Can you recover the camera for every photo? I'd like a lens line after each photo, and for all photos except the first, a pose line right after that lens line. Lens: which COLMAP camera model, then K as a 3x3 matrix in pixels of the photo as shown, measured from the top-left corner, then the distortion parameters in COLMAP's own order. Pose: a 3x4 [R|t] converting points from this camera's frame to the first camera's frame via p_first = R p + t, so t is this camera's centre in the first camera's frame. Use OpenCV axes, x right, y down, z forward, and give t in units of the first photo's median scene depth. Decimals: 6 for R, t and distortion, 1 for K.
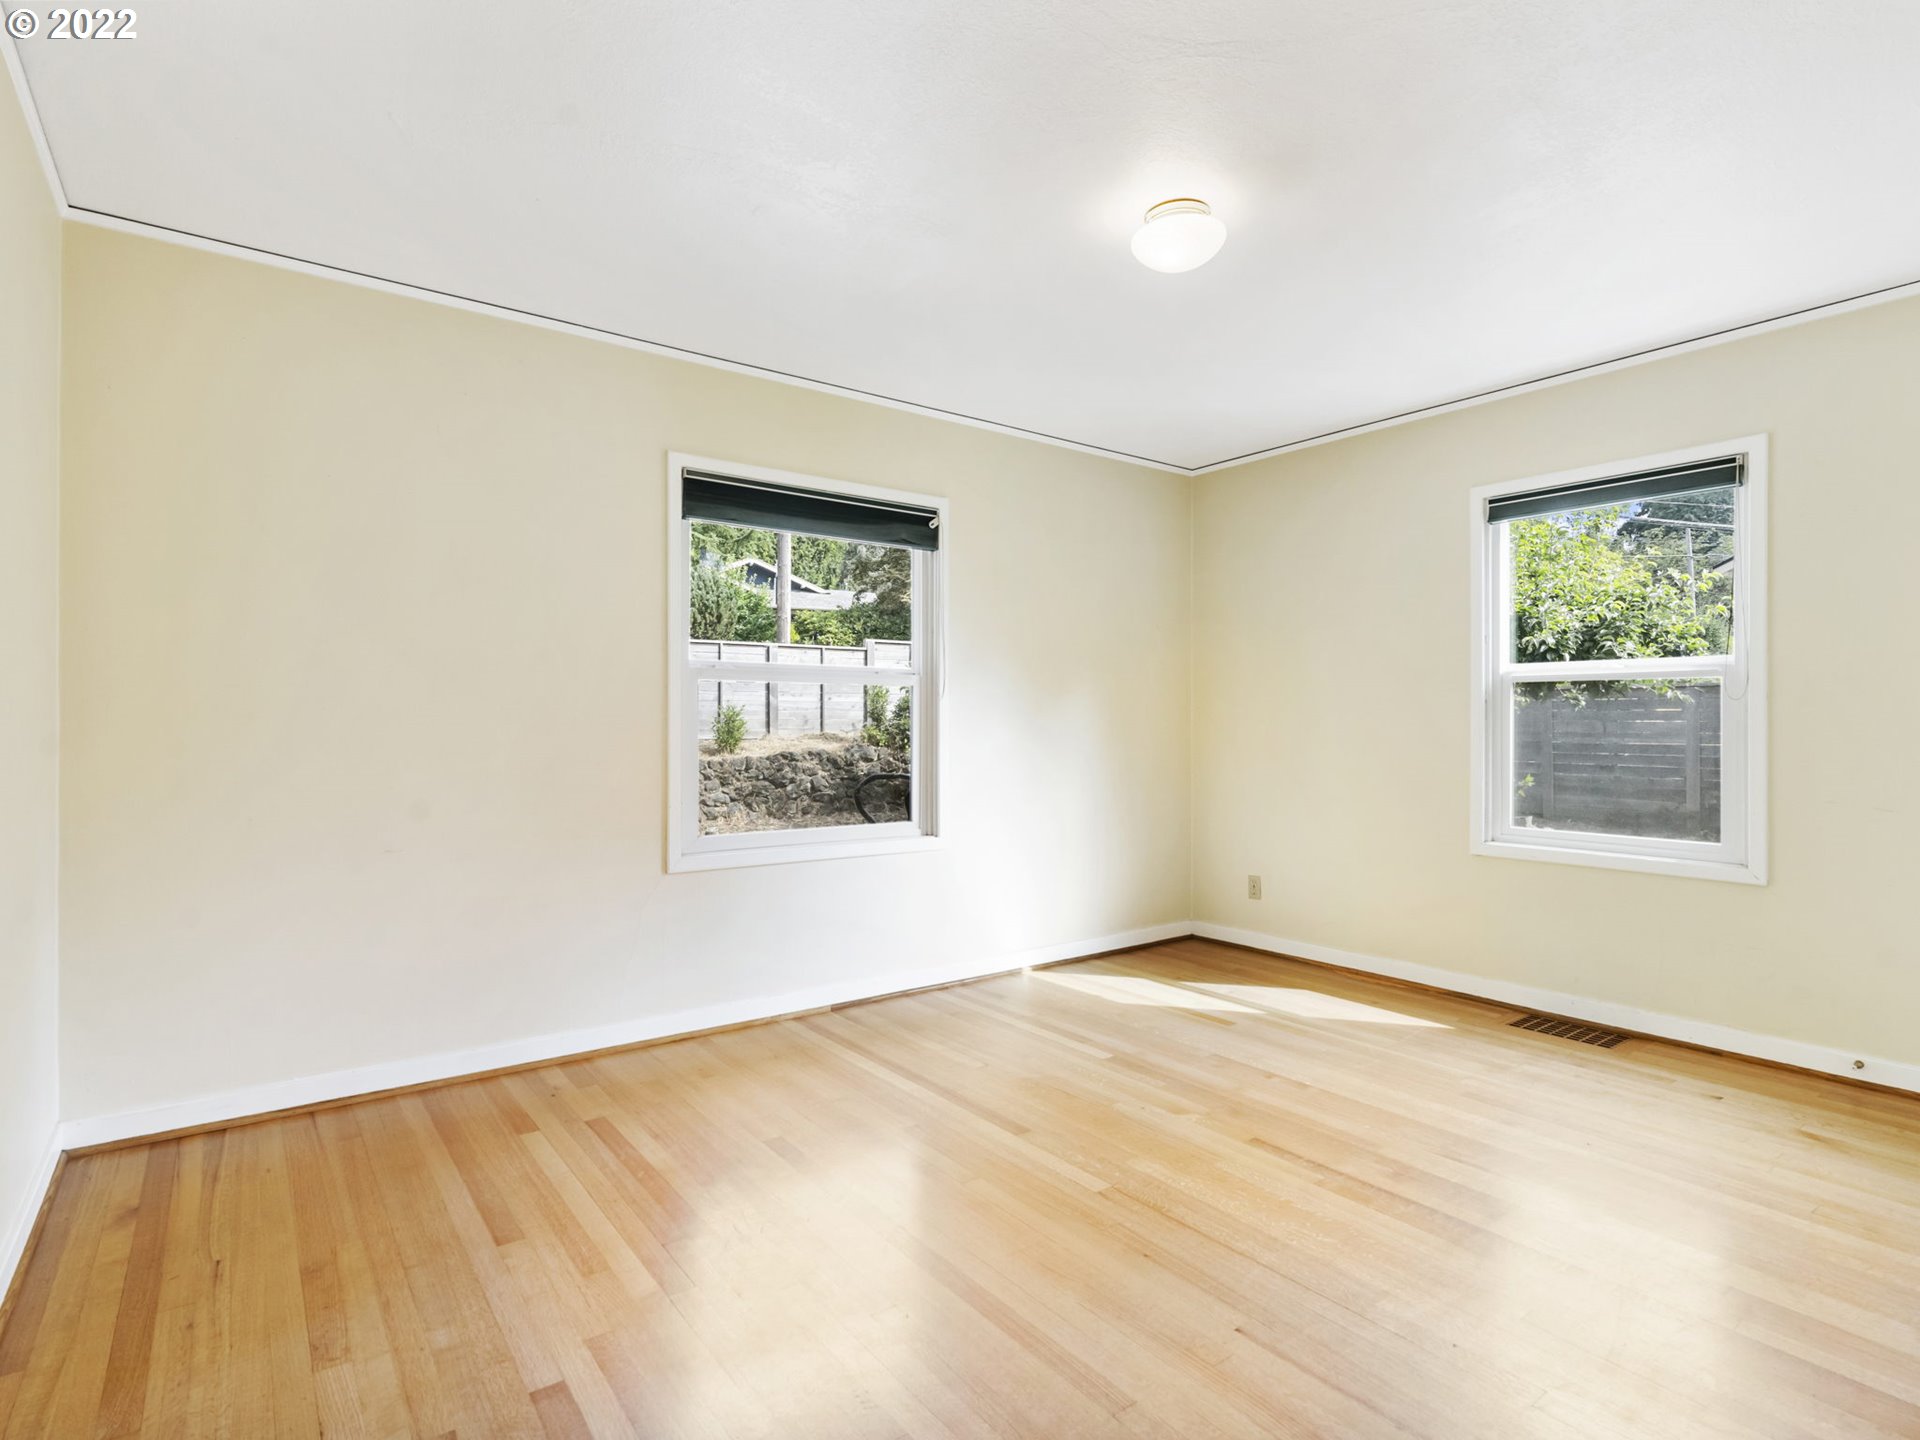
lens RADIAL K [[993.1, 0, 955.7], [0, 993.1, 717.2], [0, 0, 1]] dist [-0.013269, 0.000313]
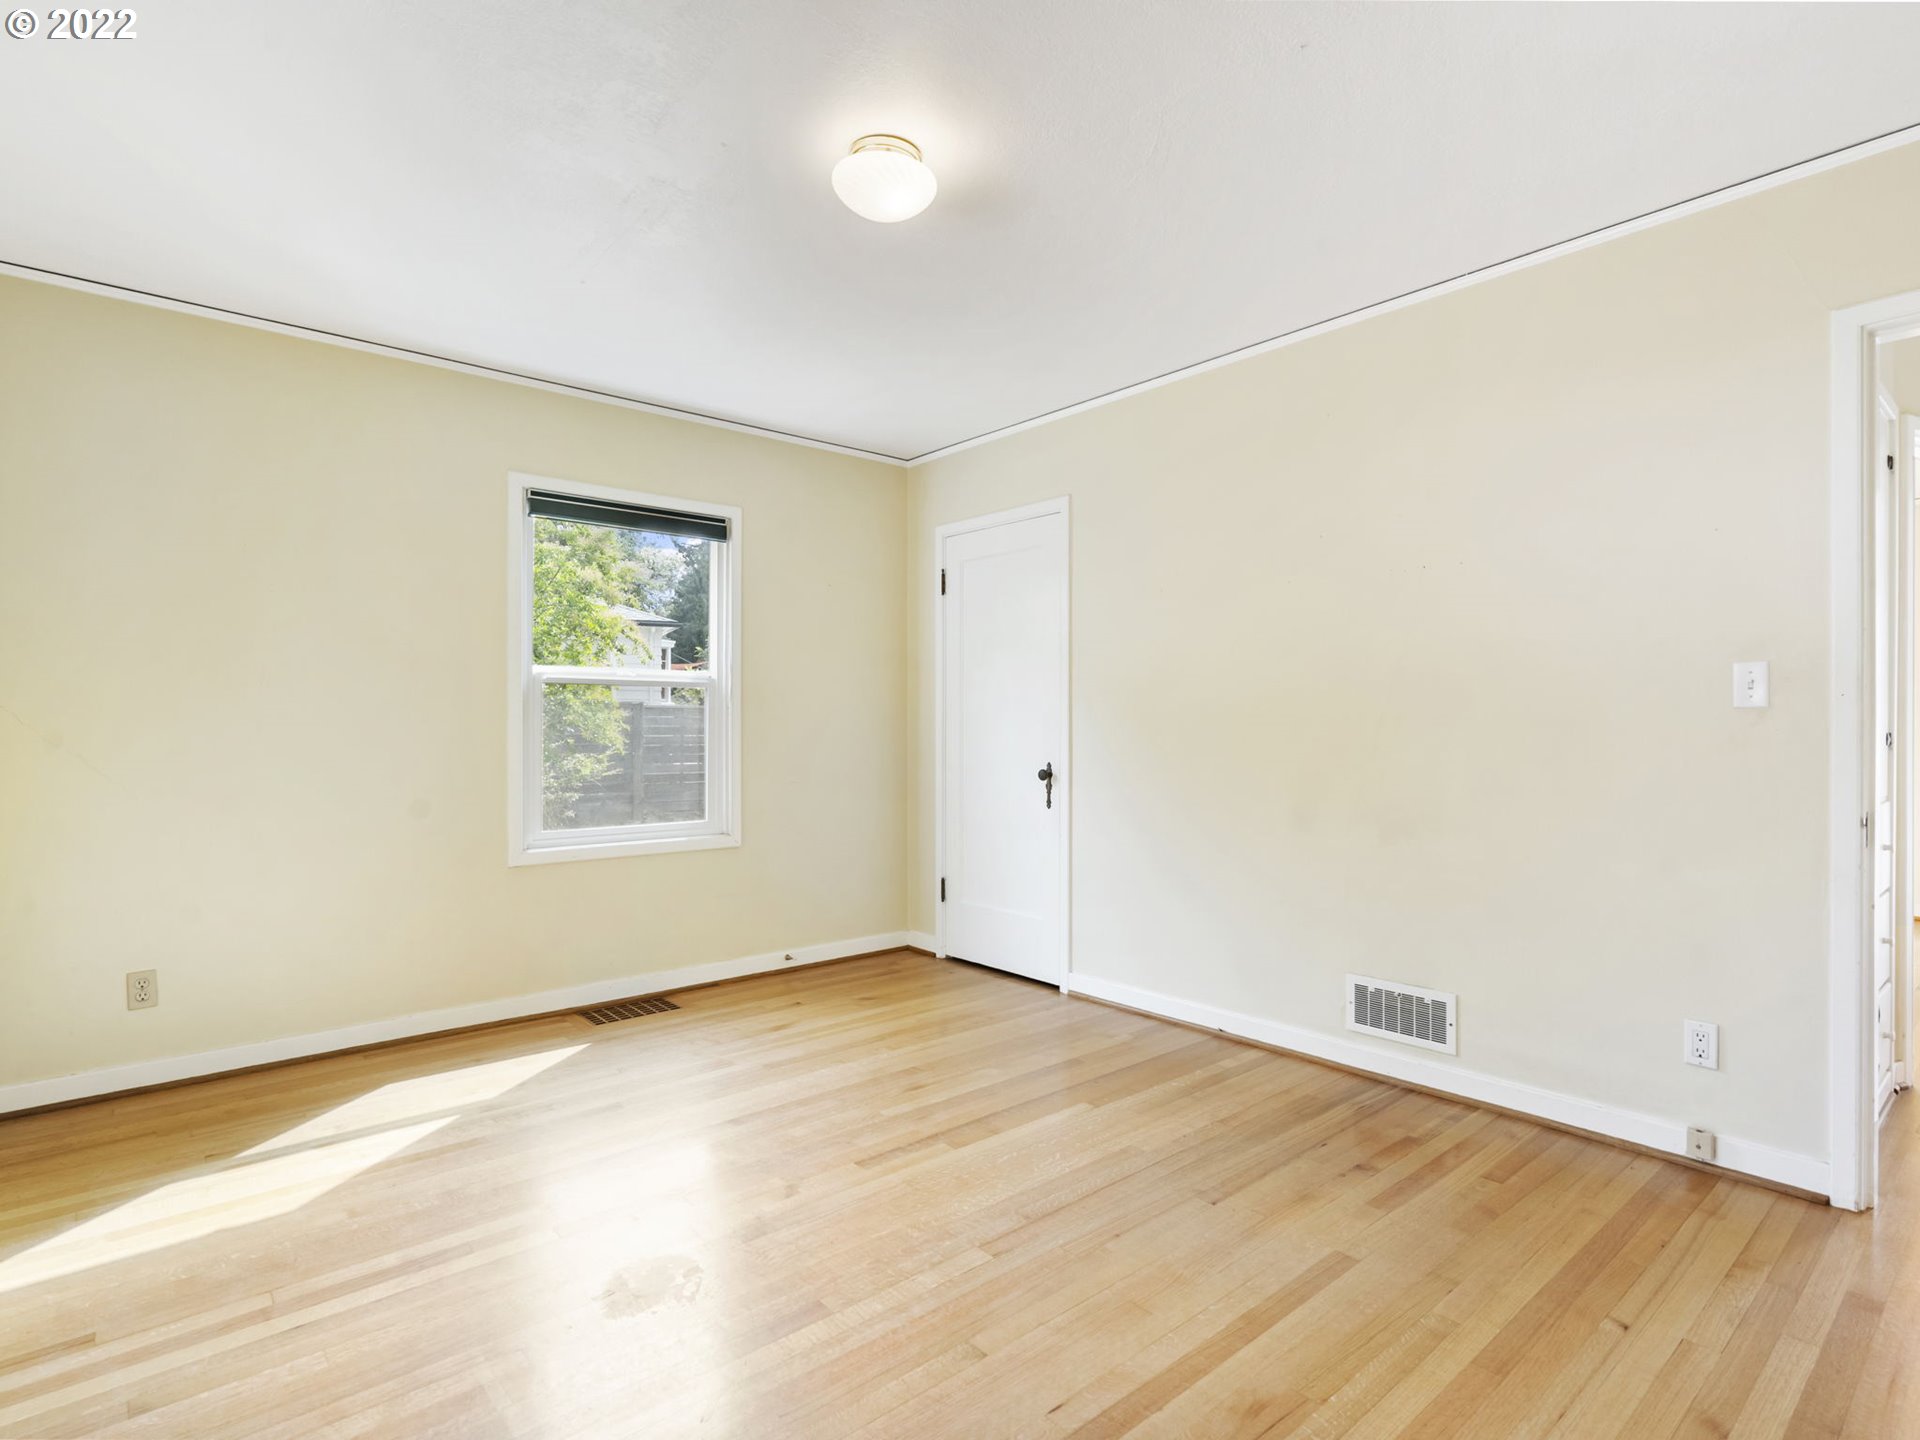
lens RADIAL K [[993.1, 0, 948.3], [0, 993.1, 724.7], [0, 0, 1]] dist [-0.013269, 0.000313]
pose [[-0.090004, 0.002484, 0.995938, -0.466436], [-0.001399, 0.999996, -0.002620, 0.007644], [-0.995940, -0.001629, -0.090000, 0.717922]]
